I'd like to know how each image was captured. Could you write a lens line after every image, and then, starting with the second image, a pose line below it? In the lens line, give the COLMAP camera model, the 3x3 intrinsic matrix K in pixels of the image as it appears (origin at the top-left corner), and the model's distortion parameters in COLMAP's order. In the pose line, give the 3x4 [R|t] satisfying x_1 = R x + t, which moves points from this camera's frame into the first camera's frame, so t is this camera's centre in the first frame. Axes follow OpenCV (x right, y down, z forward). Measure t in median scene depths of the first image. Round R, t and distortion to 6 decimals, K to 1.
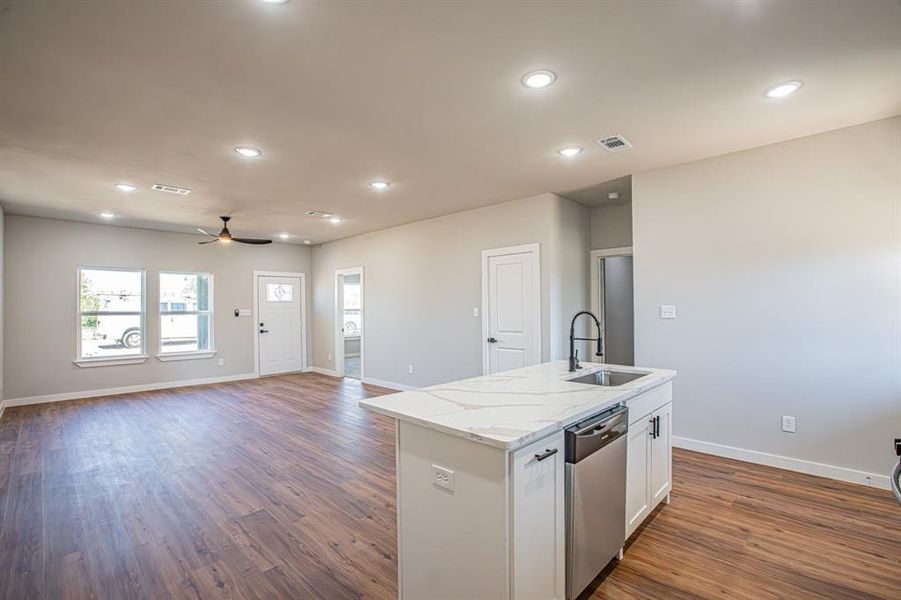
lens RADIAL K [[412.0, 0, 450.5], [0, 412.0, 300.0], [0, 0, 1]] dist [-0.047957, 0.016533]
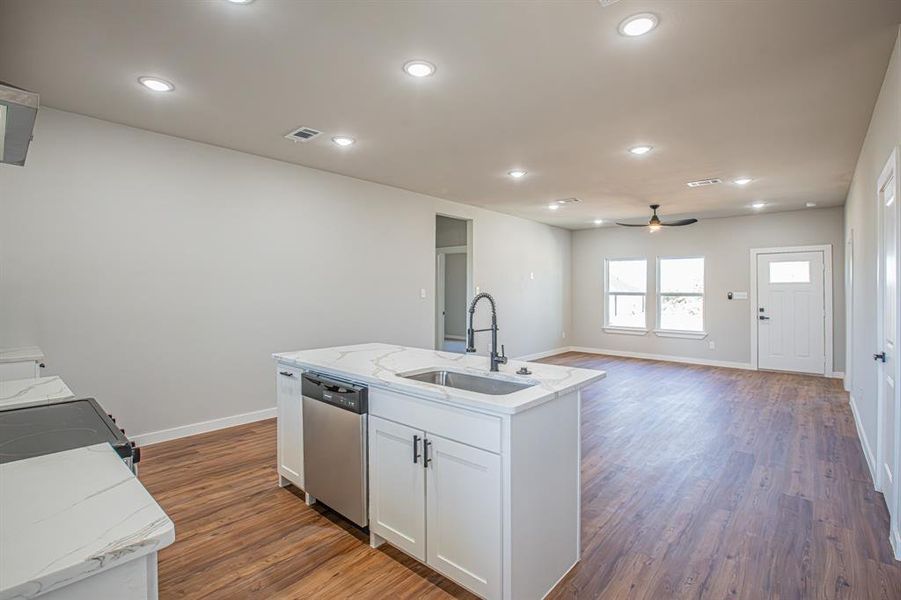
lens RADIAL K [[403.5, 0, 444.2], [0, 403.5, 299.5], [0, 0, 1]] dist [-0.037226, 0.014449]
pose [[0.046238, 0.028115, -0.998535, 0.750186], [0.012789, 0.999505, 0.028735, 0.010806], [0.998849, -0.014099, 0.045855, 0.619284]]
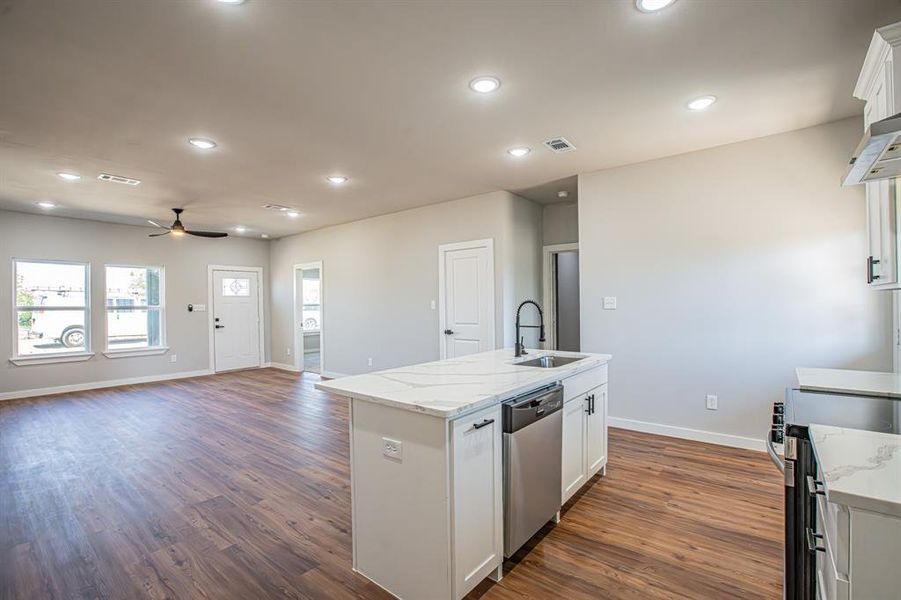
lens RADIAL K [[412.0, 0, 450.5], [0, 412.0, 300.0], [0, 0, 1]] dist [-0.047957, 0.016533]
pose [[0.995943, -0.003109, 0.089928, 0.016702], [0.002276, 0.999954, 0.009367, 0.010632], [-0.089952, -0.009124, 0.995904, -0.043470]]
